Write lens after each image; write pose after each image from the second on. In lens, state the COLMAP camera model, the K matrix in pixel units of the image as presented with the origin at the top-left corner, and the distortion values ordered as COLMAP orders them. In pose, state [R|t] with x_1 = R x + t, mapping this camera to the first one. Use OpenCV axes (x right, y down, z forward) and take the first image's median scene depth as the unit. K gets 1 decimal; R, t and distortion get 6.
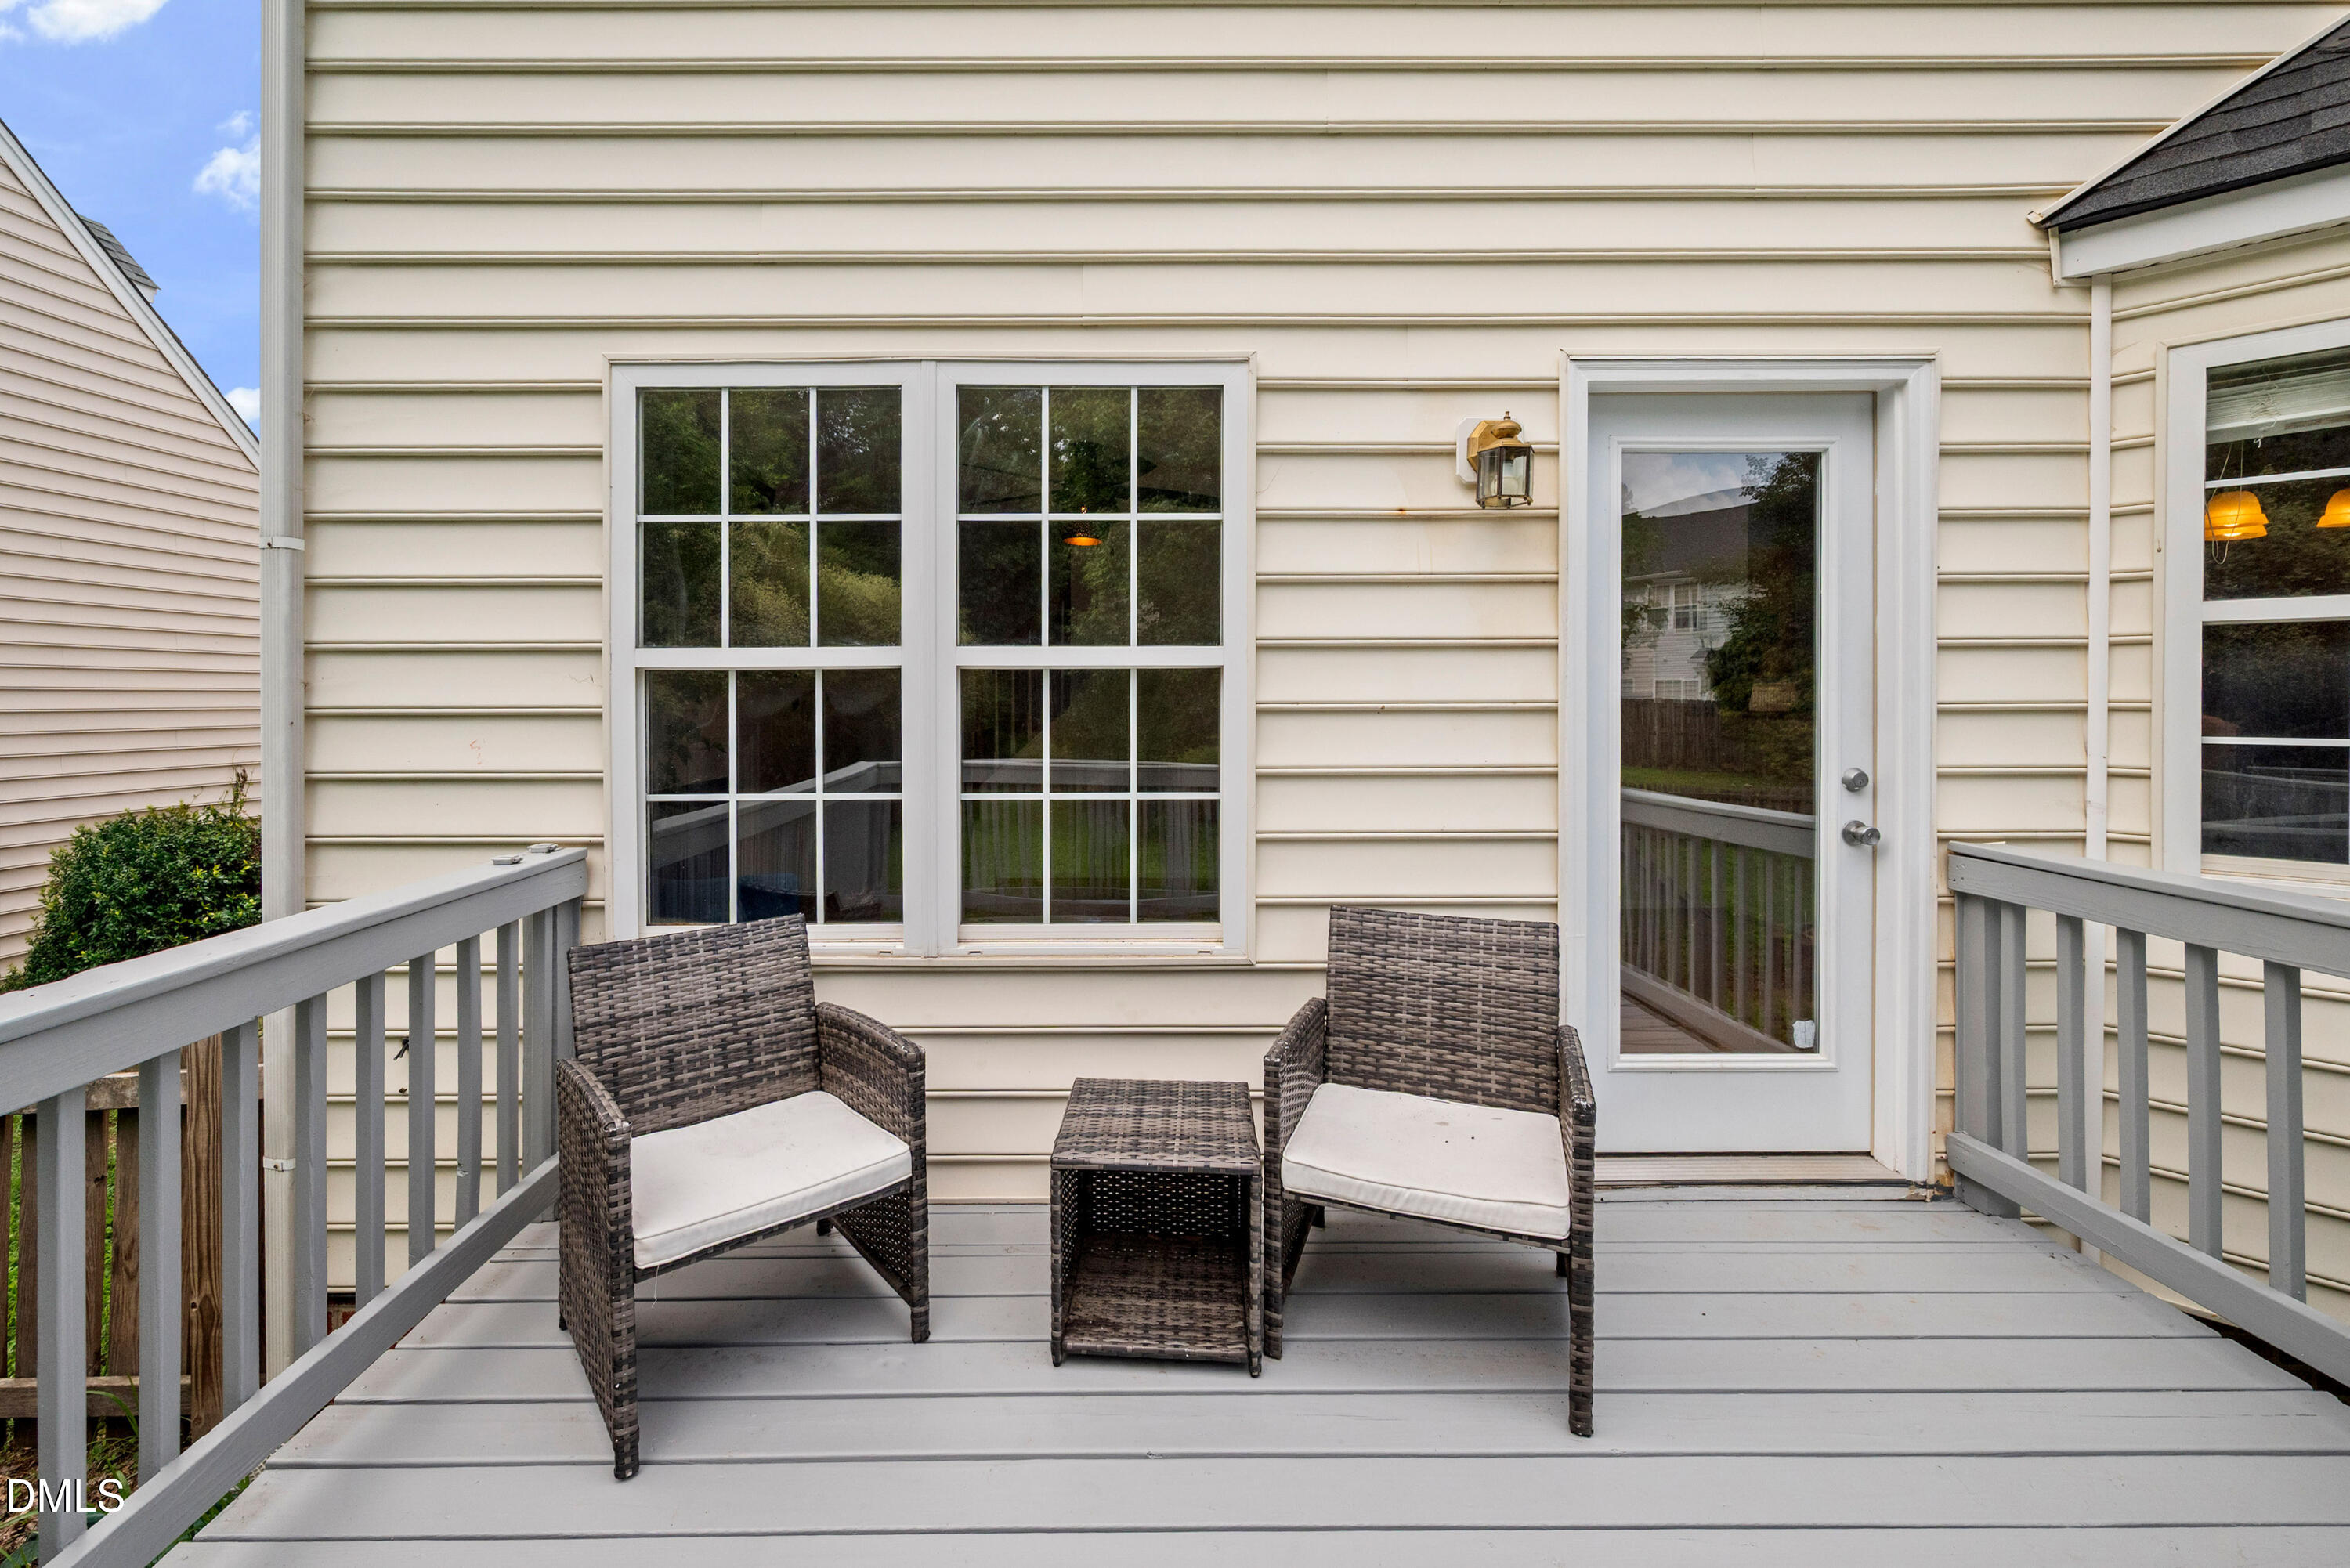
lens RADIAL K [[1024.9, 0, 1263.0], [0, 1024.9, 770.4], [0, 0, 1]] dist [-0.002914, -0.000269]
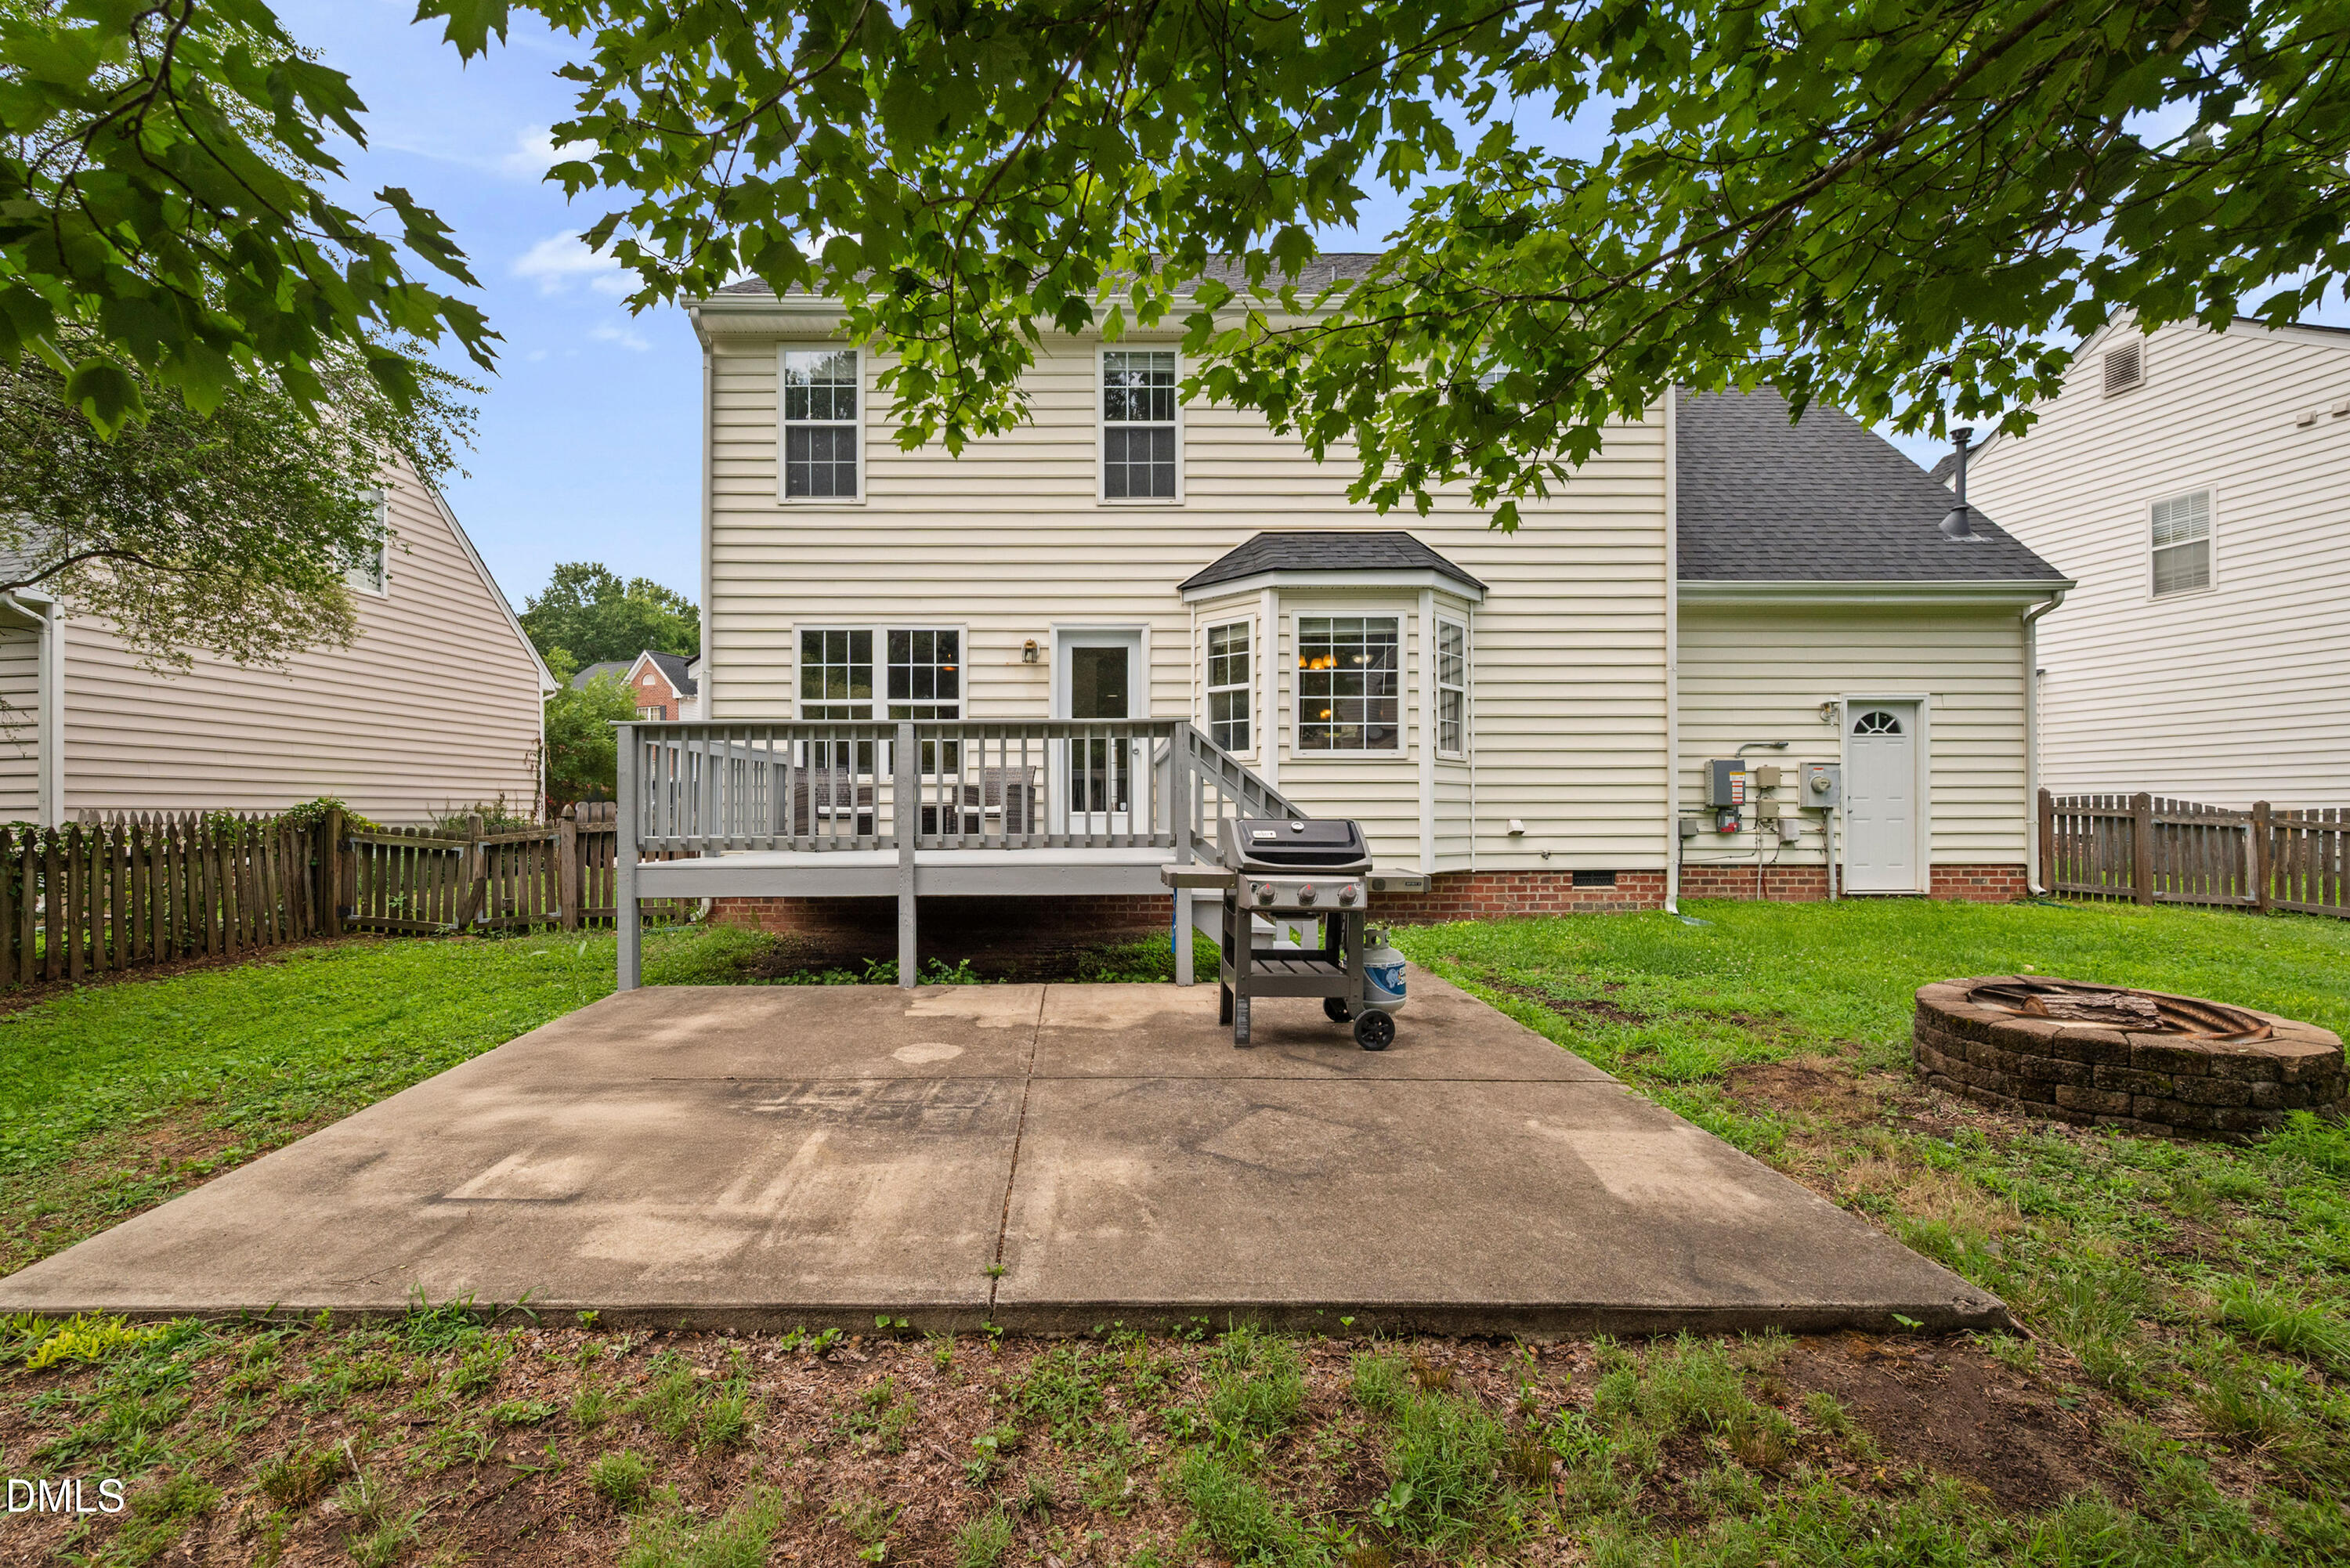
lens RADIAL K [[890.5, 0, 1144.5], [0, 890.5, 789.5], [0, 0, 1]] dist [-0.000581, -0.000020]
pose [[0.999376, -0.002371, 0.035249, 0.527290], [0.002874, 0.999895, -0.014238, 0.258734], [-0.035211, 0.014330, 0.999277, -2.290178]]
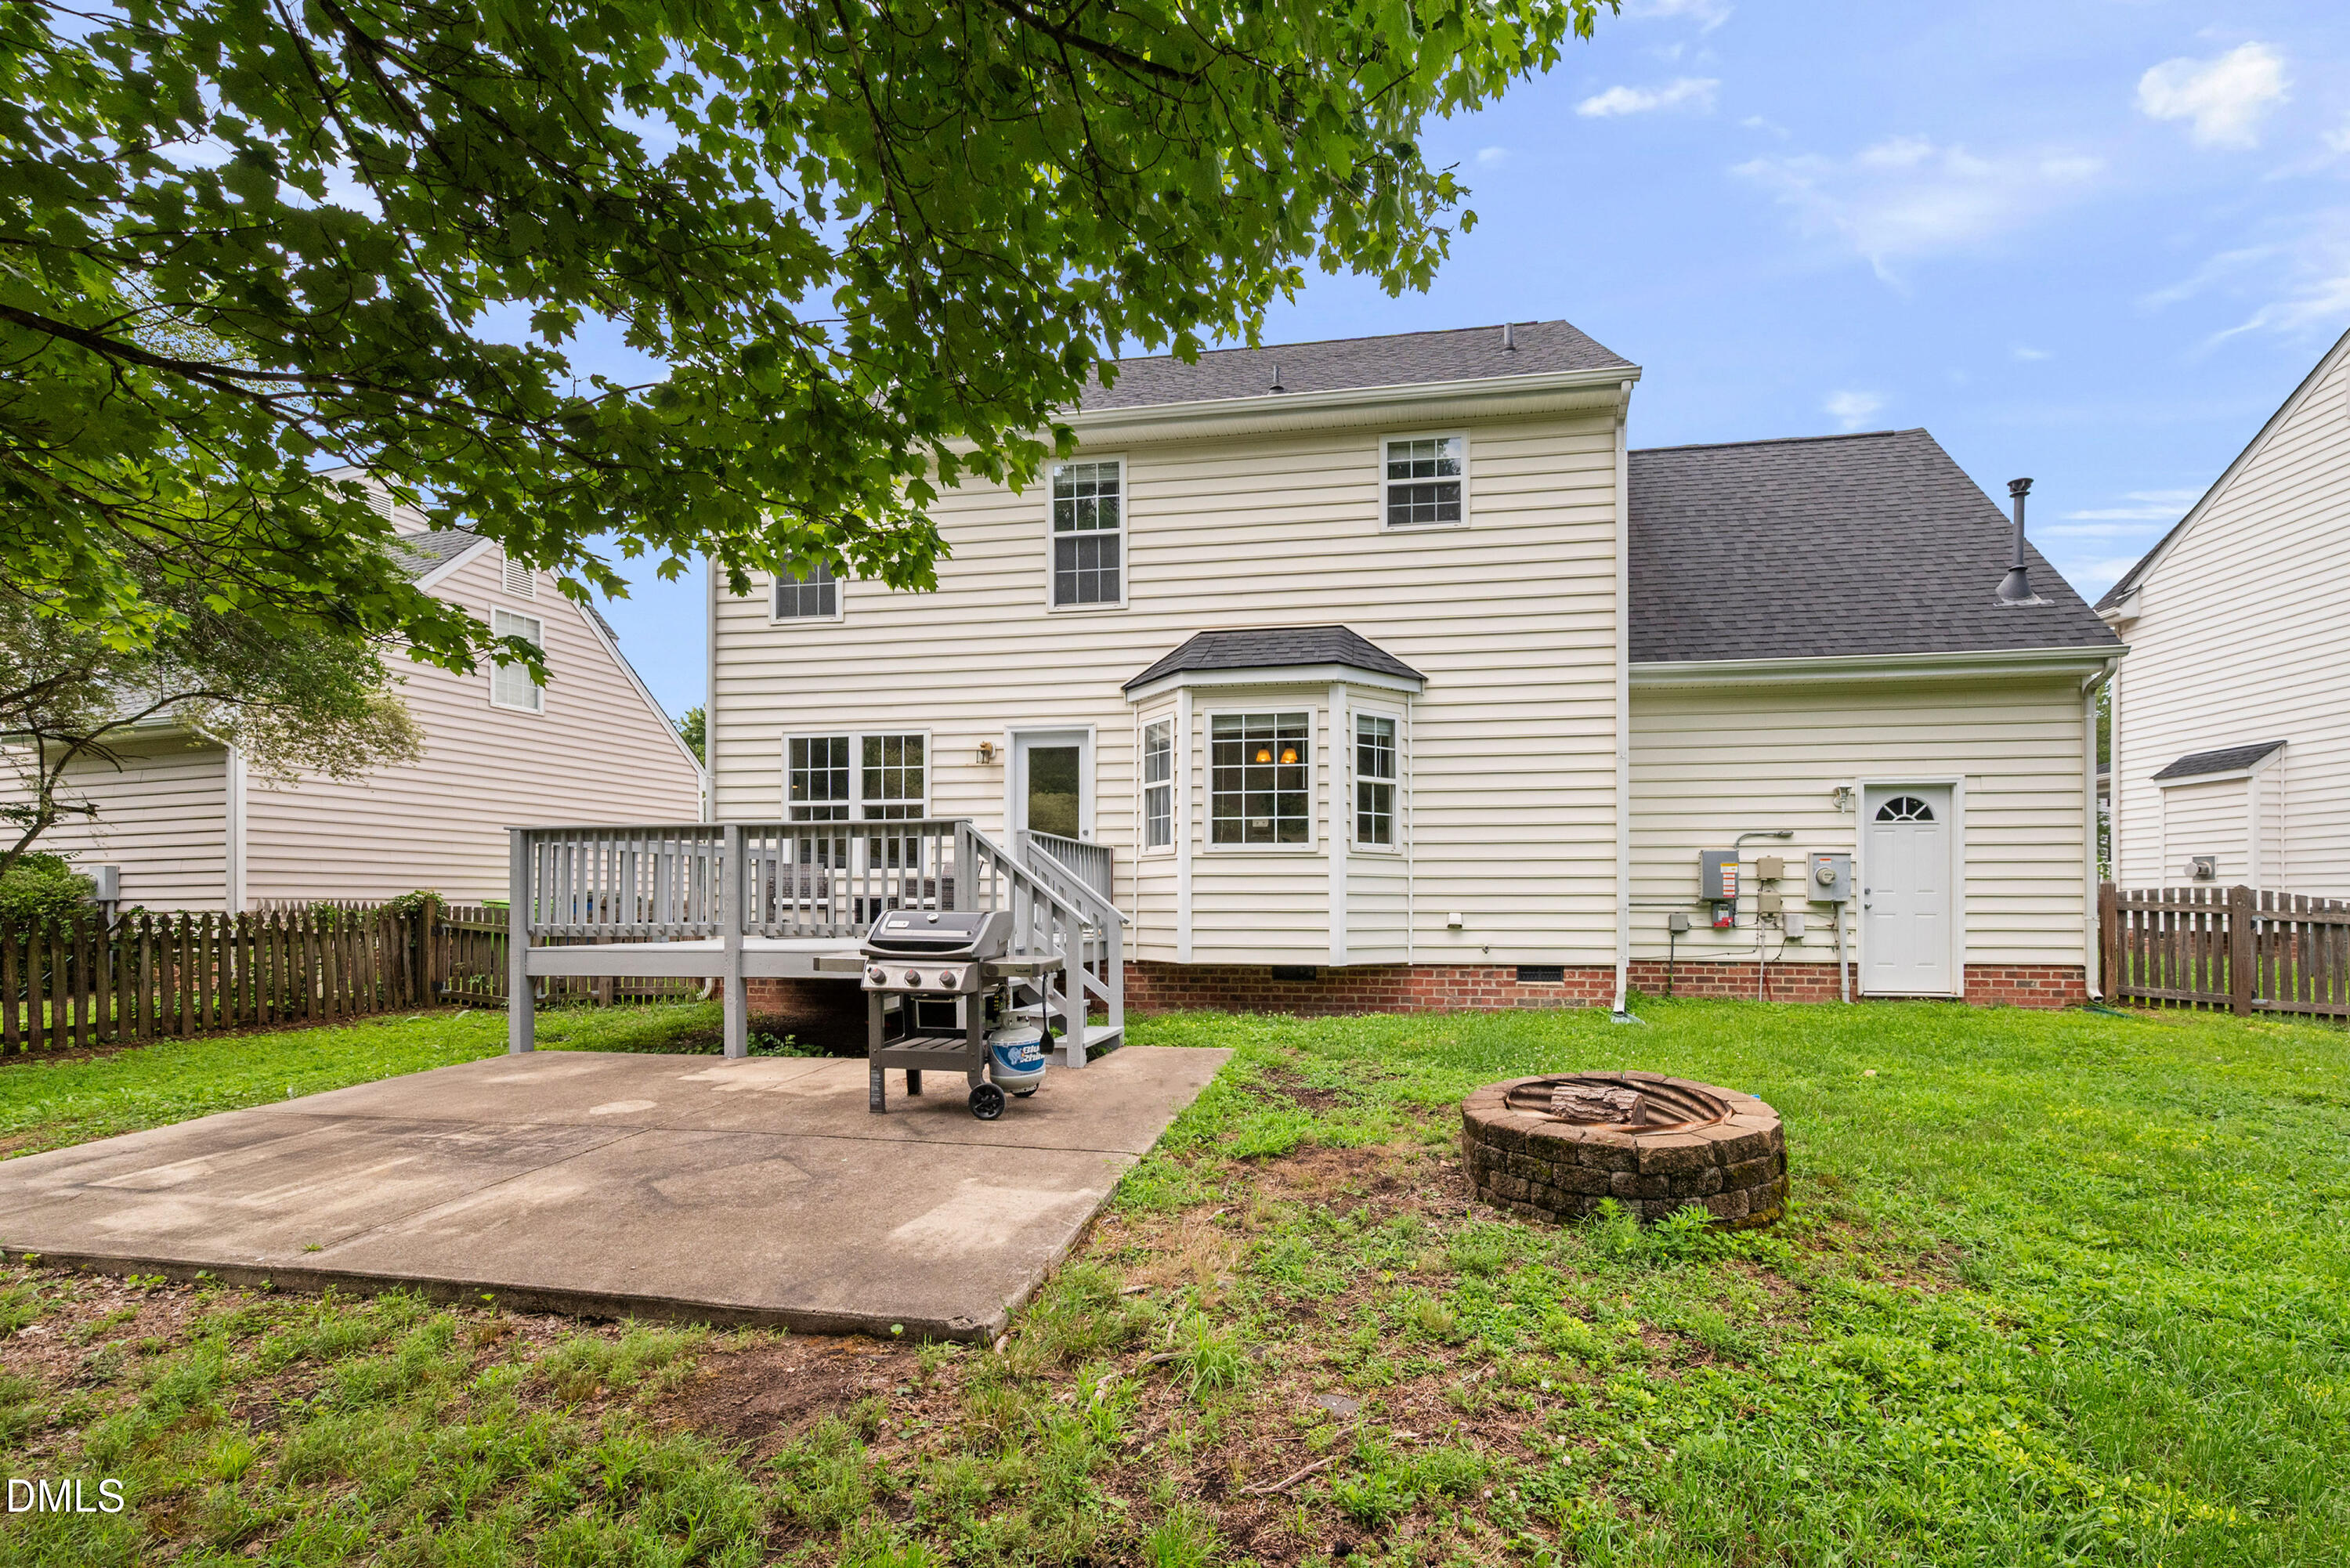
lens RADIAL K [[927.1, 0, 1304.4], [0, 927.1, 884.9], [0, 0, 1]] dist [-0.000482, -0.000044]
pose [[0.993282, -0.002737, -0.115690, 1.885429], [0.001587, 0.999948, -0.010034, 0.258238], [0.115711, 0.009783, 0.993235, -2.467592]]
